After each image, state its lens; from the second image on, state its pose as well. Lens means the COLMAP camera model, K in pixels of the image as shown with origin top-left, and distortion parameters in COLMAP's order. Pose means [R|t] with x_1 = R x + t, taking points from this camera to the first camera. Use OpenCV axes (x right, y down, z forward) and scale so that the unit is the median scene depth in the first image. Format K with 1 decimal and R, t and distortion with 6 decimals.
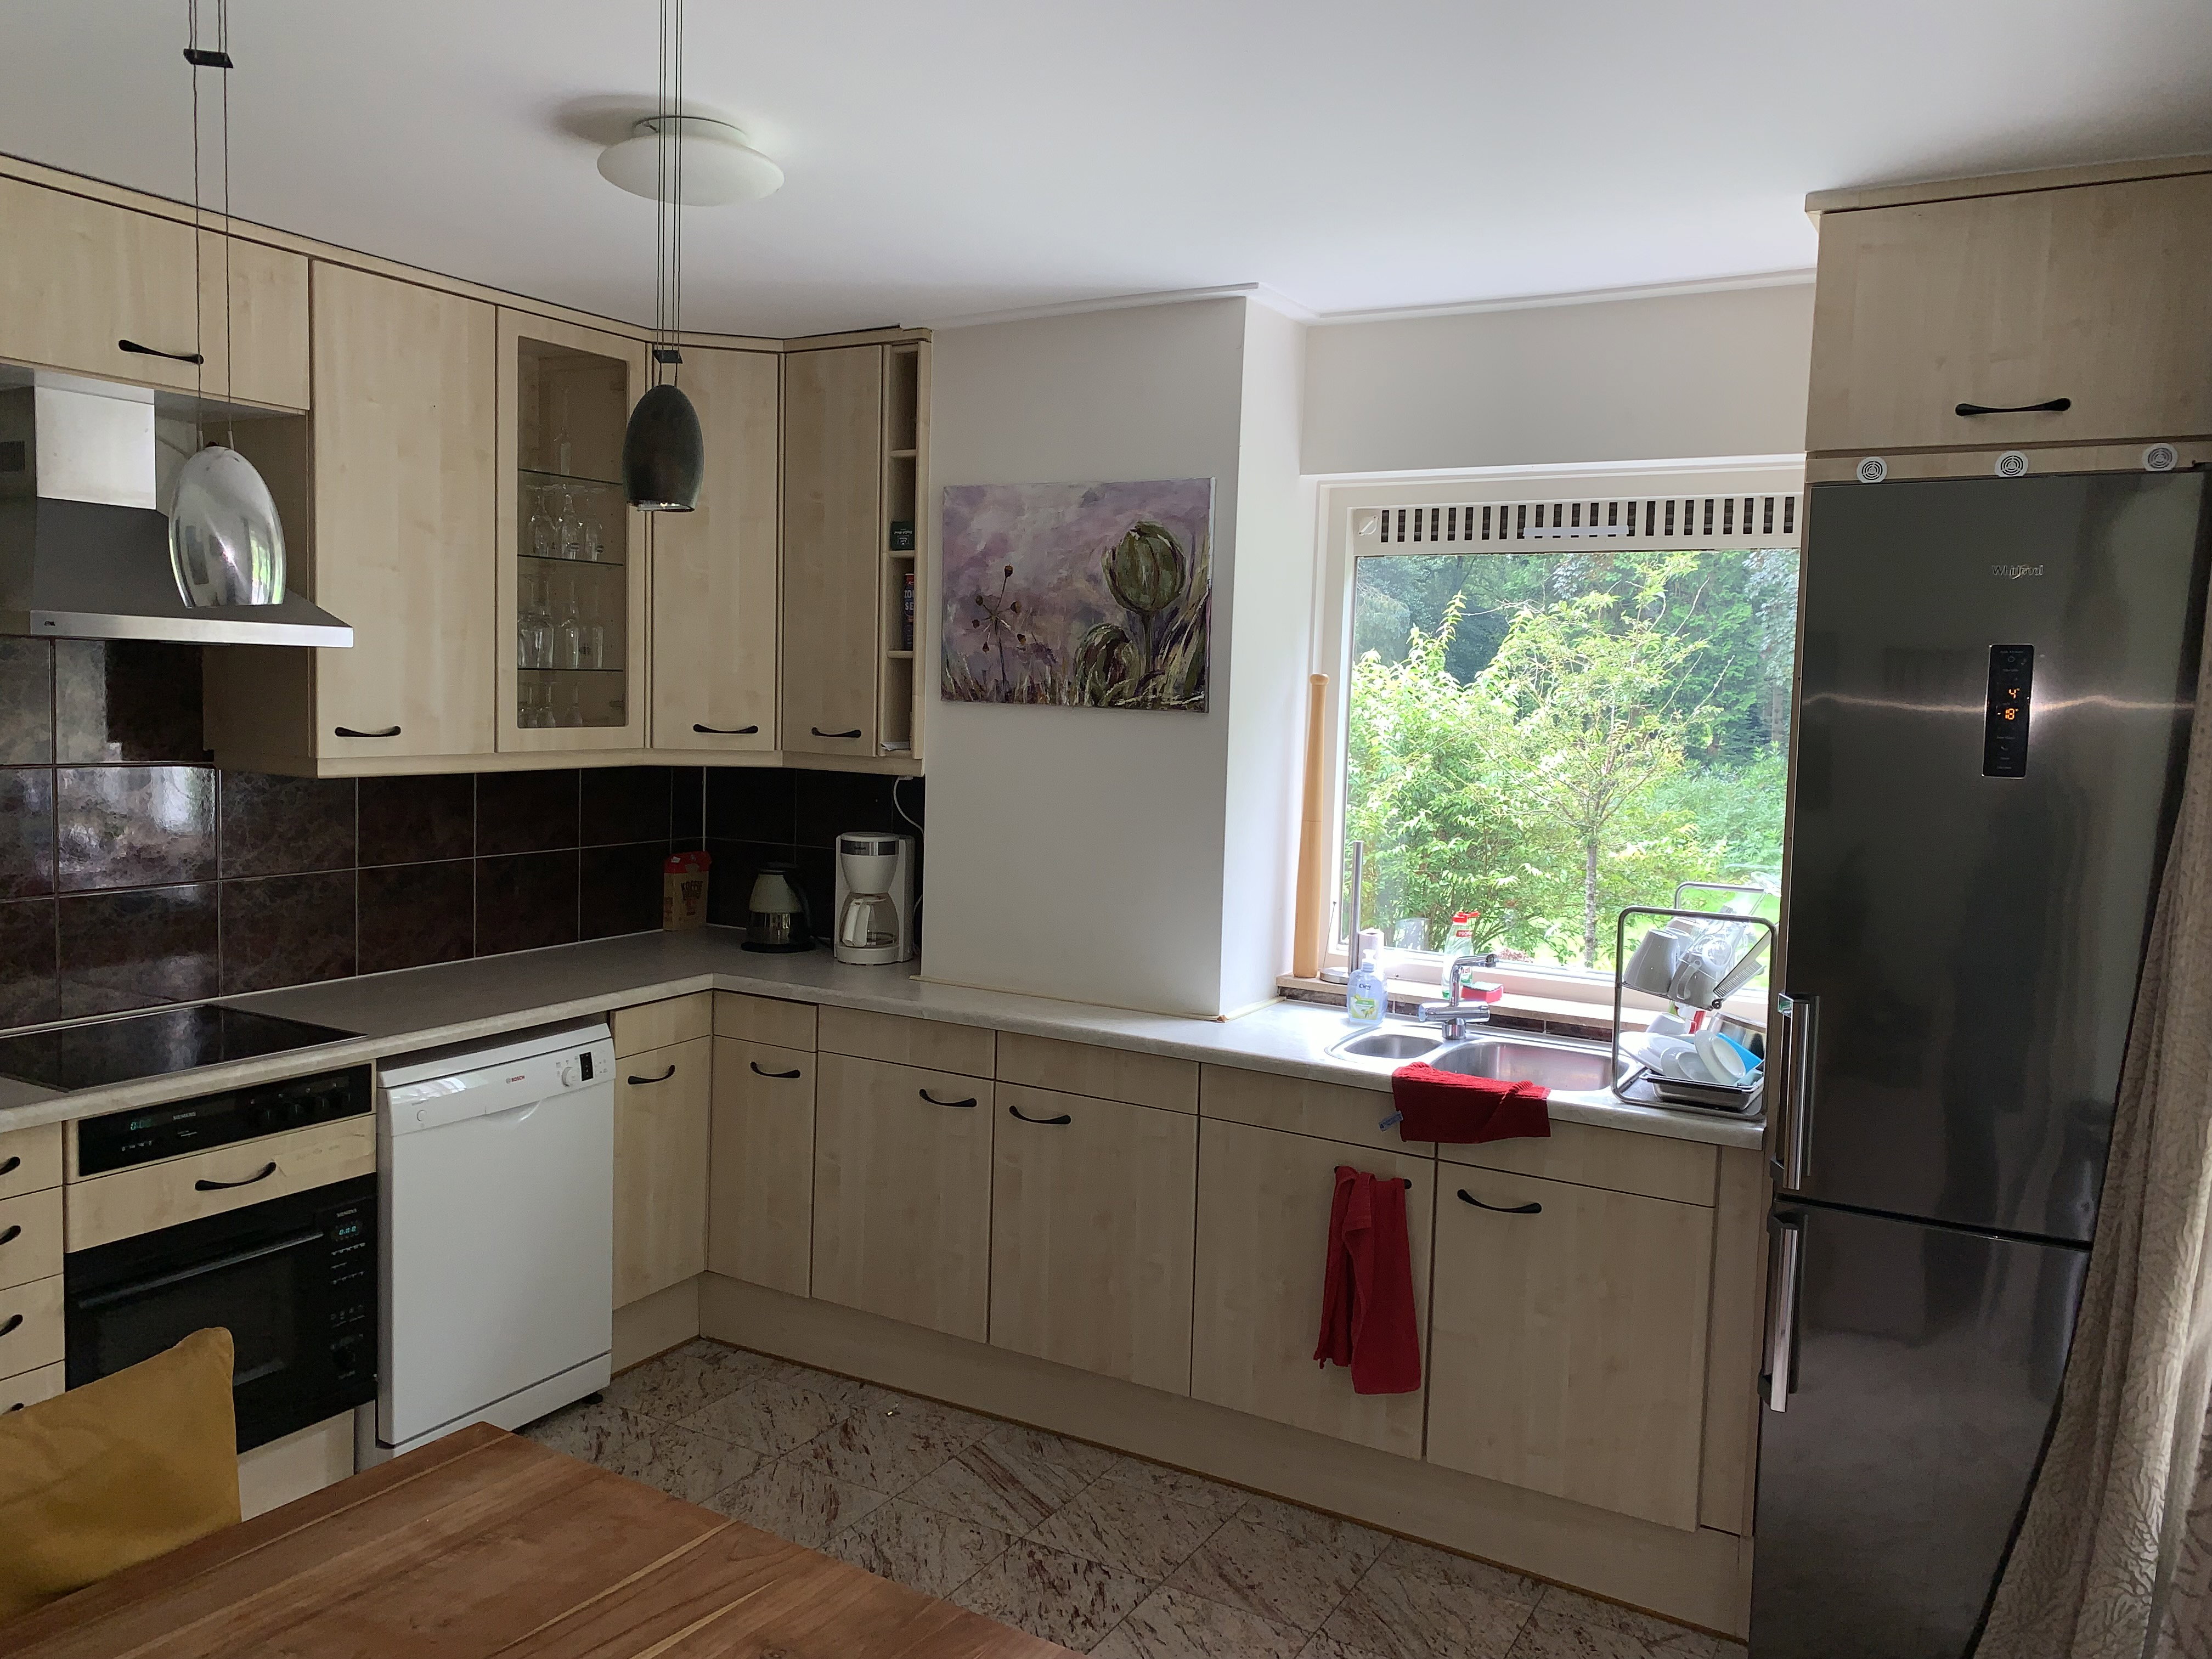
lens RADIAL K [[1651.5, 0, 1086.8], [0, 1651.5, 816.4], [0, 0, 1]] dist [0.037164, -0.066430]
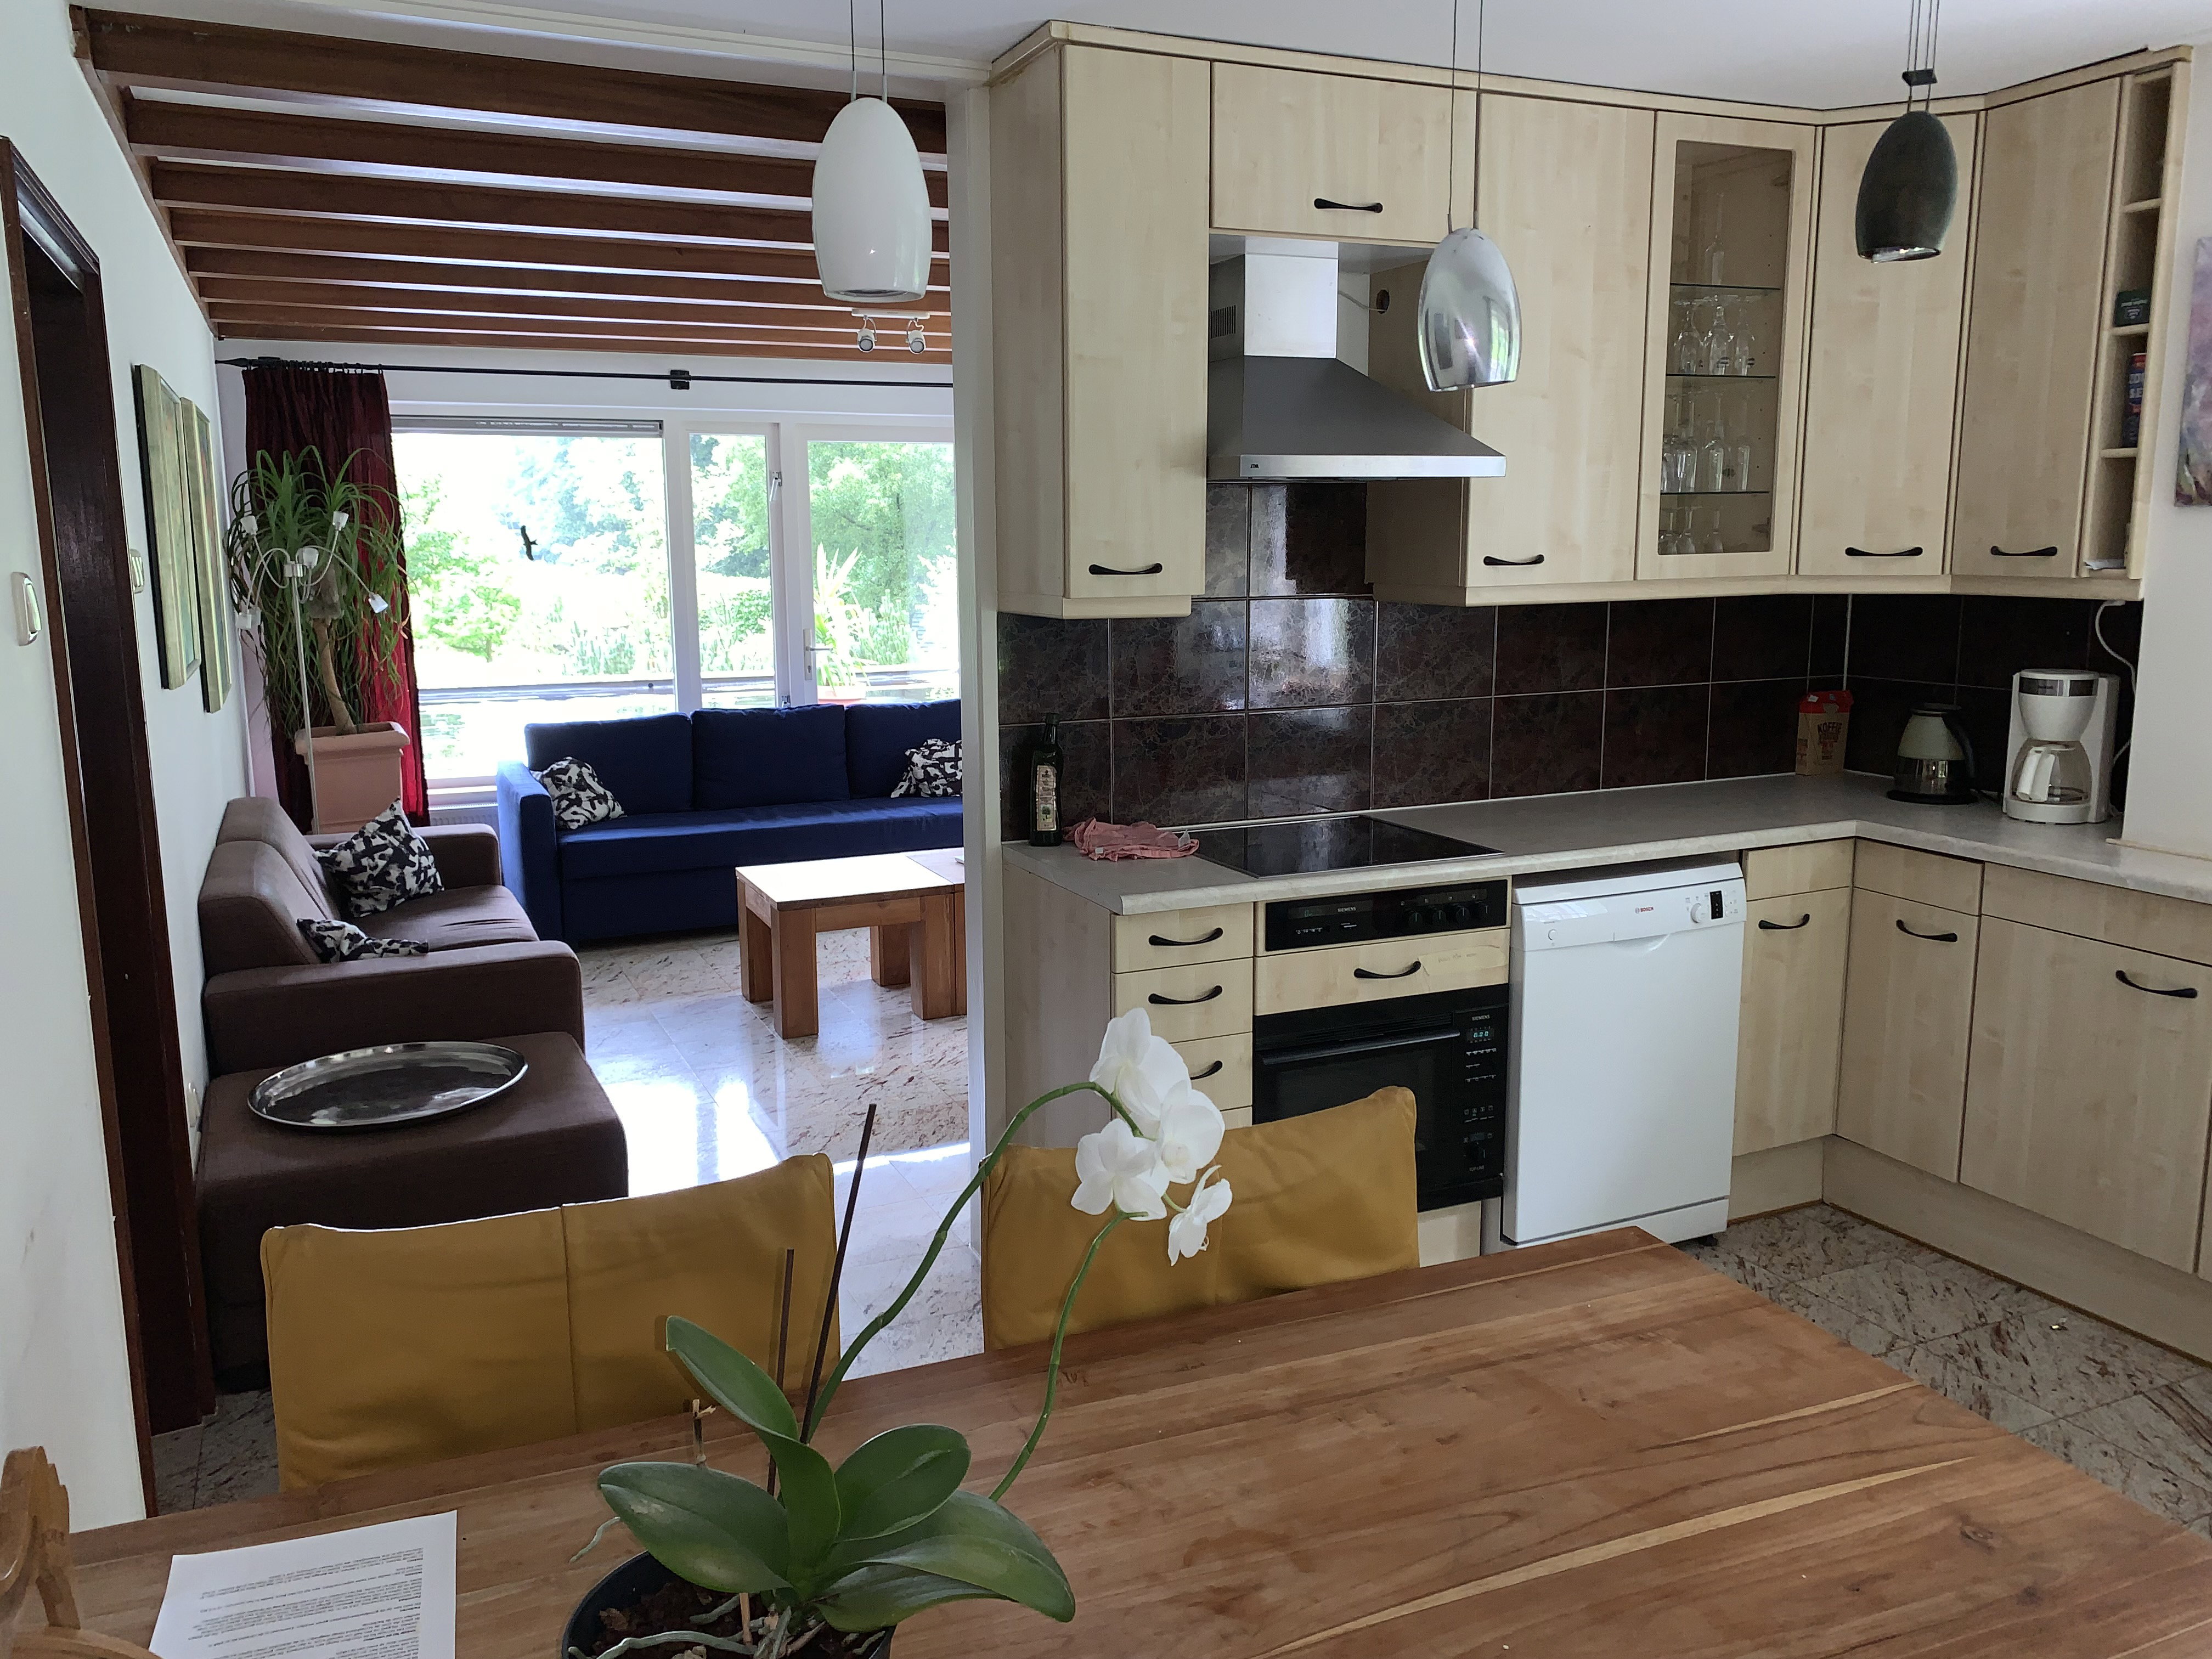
lens RADIAL K [[1651.5, 0, 1086.8], [0, 1651.5, 816.4], [0, 0, 1]] dist [0.037164, -0.066430]
pose [[0.812190, 0.063188, -0.579962, -0.042191], [-0.016996, 0.996258, 0.084744, 0.024240], [0.583146, -0.058971, 0.810224, 0.004946]]
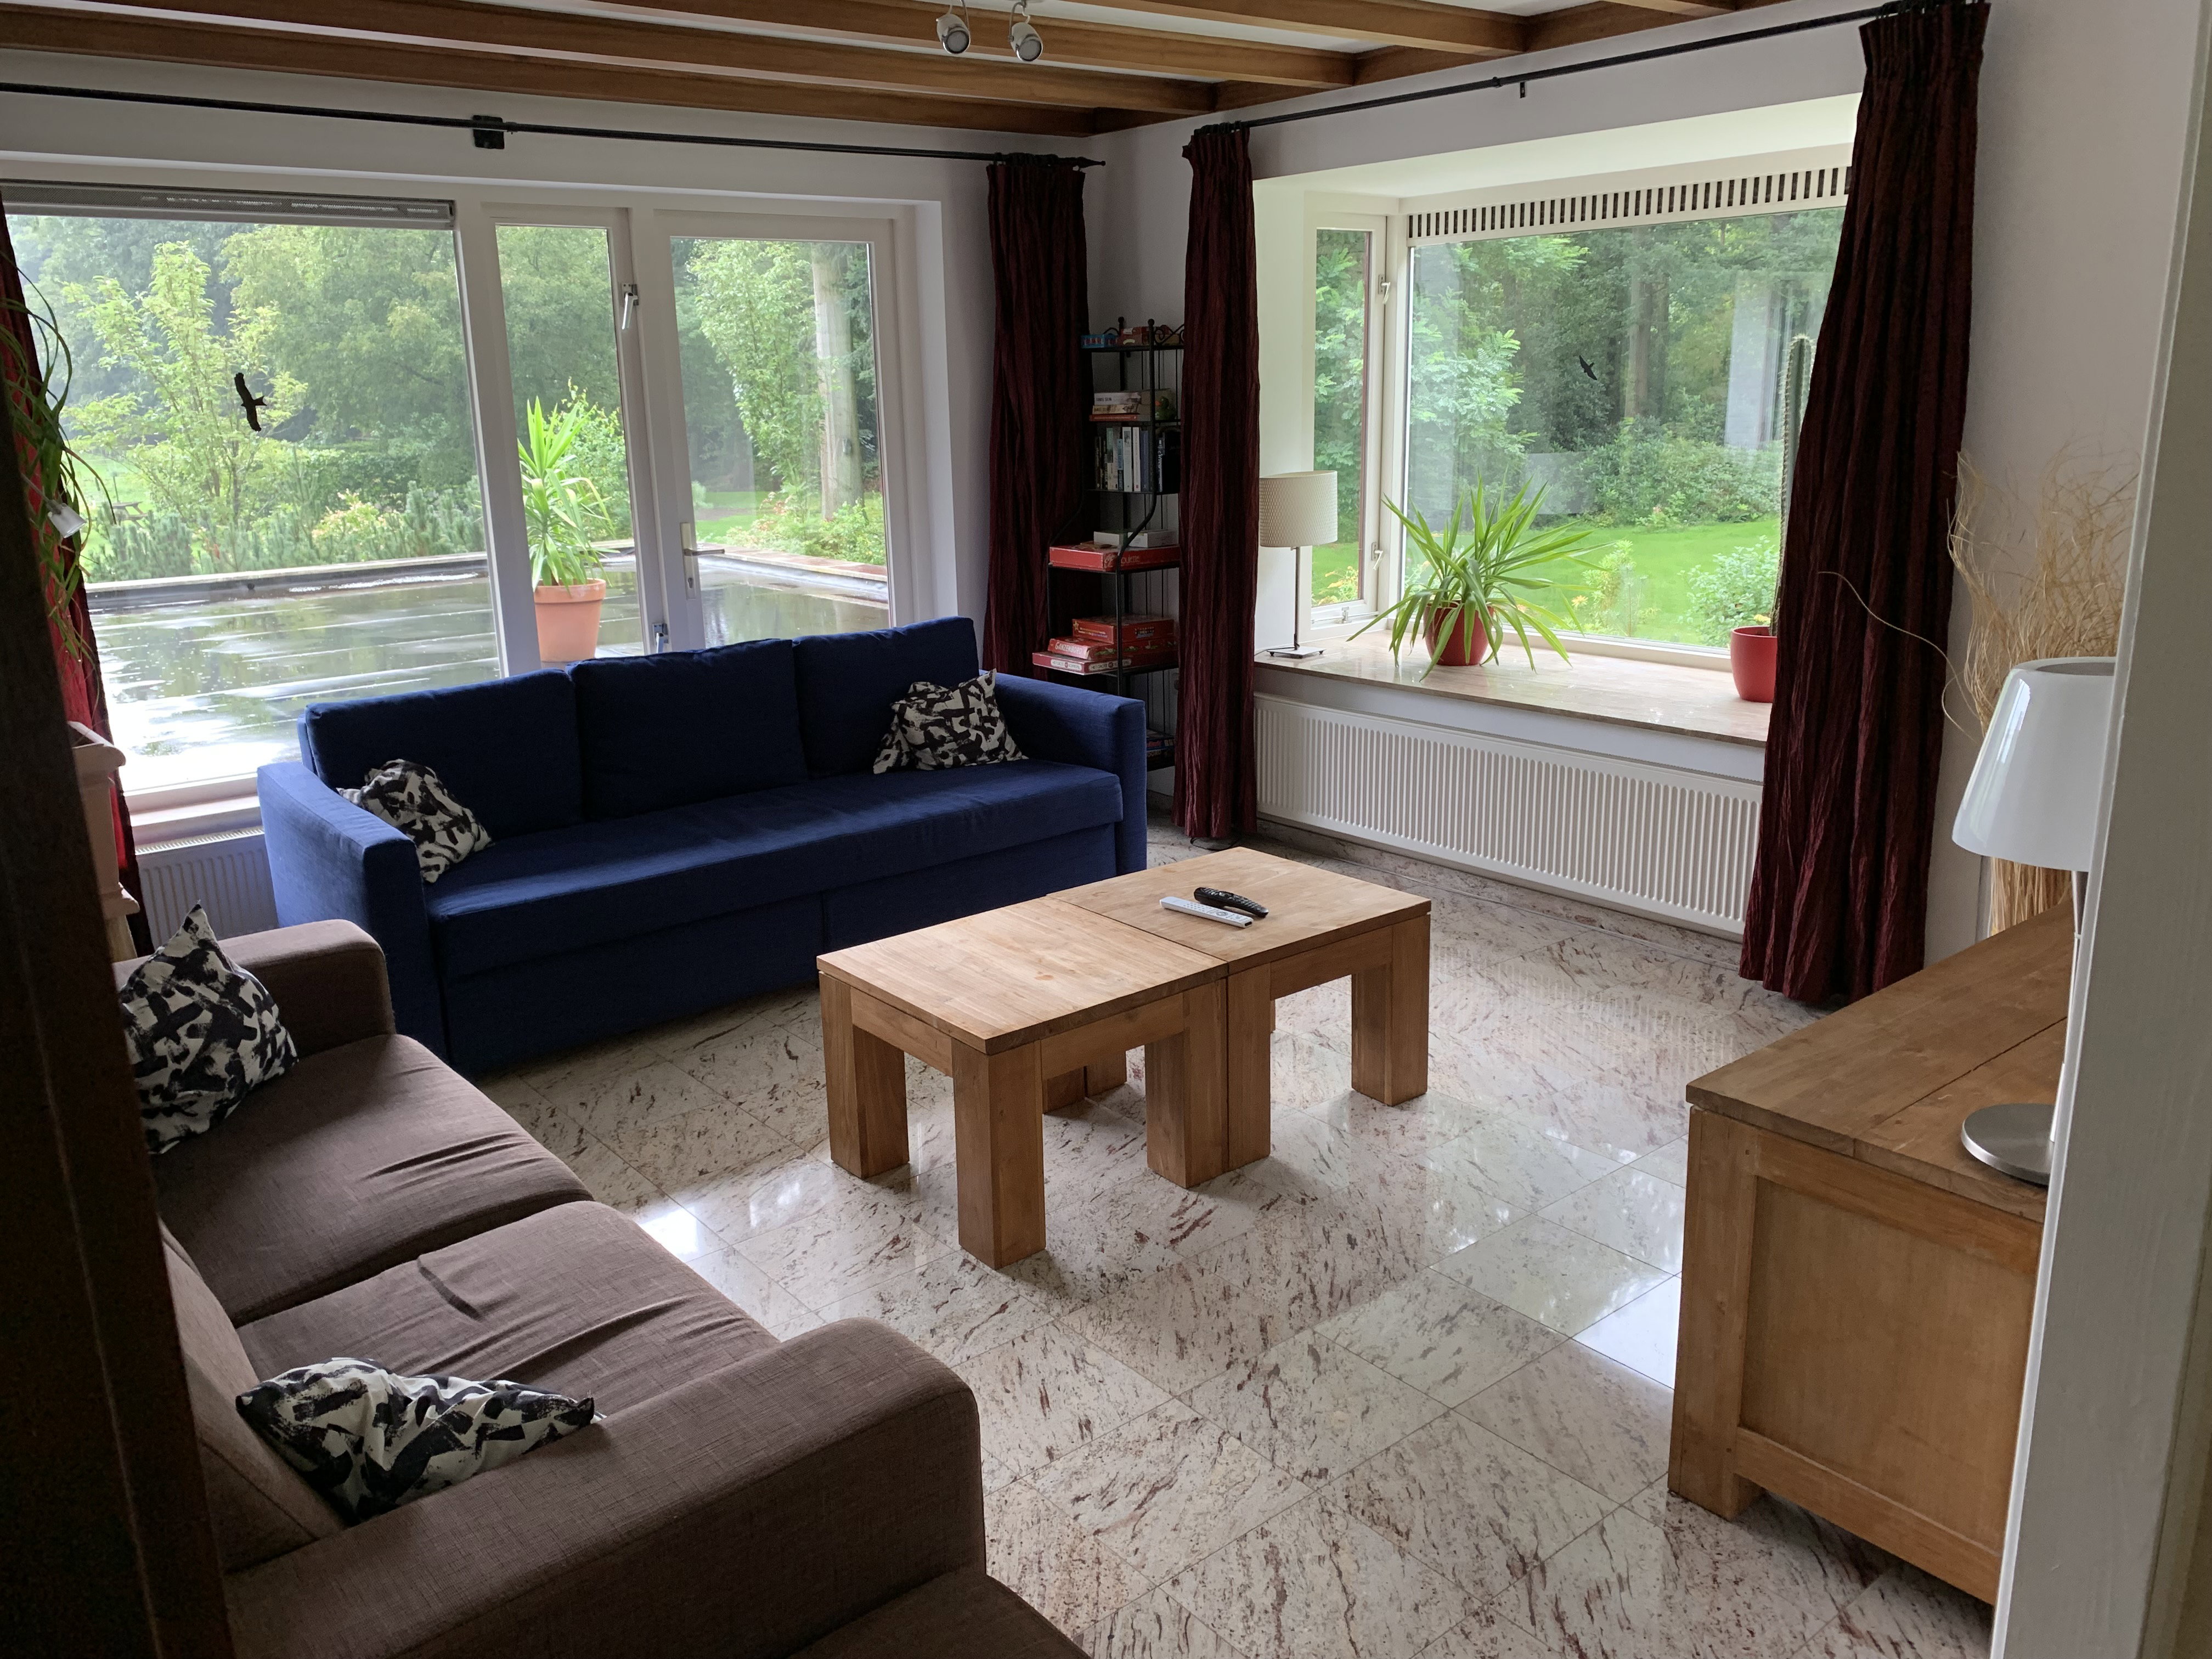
lens RADIAL K [[1677.2, 0, 1106.0], [0, 1677.2, 829.5], [0, 0, 1]] dist [0.009523, 0.005384]
pose [[0.931907, 0.043993, -0.360020, -0.480498], [0.021552, 0.984146, 0.176045, -0.003353], [0.362057, -0.171817, 0.916184, 0.187367]]
